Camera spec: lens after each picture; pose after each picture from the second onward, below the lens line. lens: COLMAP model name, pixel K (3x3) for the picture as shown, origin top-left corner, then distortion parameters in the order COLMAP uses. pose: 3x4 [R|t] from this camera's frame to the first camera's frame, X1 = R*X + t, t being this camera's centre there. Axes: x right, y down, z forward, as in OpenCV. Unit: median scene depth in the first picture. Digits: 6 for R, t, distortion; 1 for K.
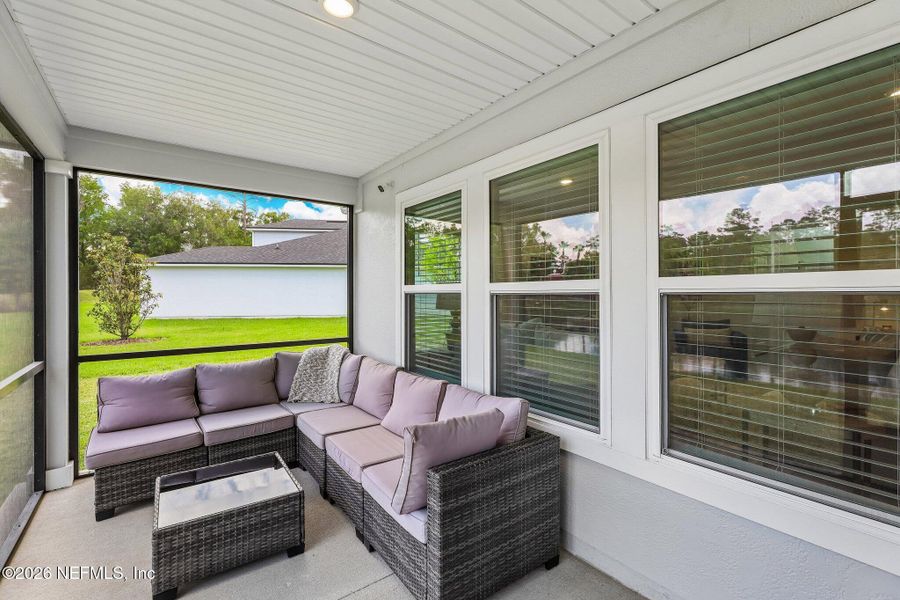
lens RADIAL K [[403.5, 0, 432.8], [0, 403.5, 298.1], [0, 0, 1]] dist [0.001683, -0.000401]
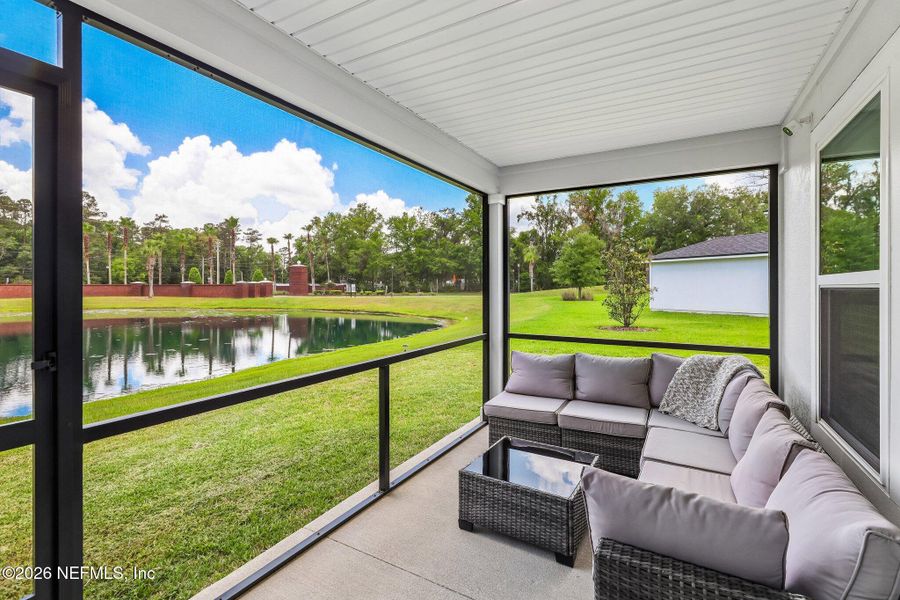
lens RADIAL K [[403.5, 0, 458.5], [0, 403.5, 292.4], [0, 0, 1]] dist [0.001683, -0.000401]
pose [[0.420405, 0.012805, -0.907246, 0.251602], [-0.011884, 0.999892, 0.008606, -0.004244], [0.907259, 0.007164, 0.420512, 0.229129]]
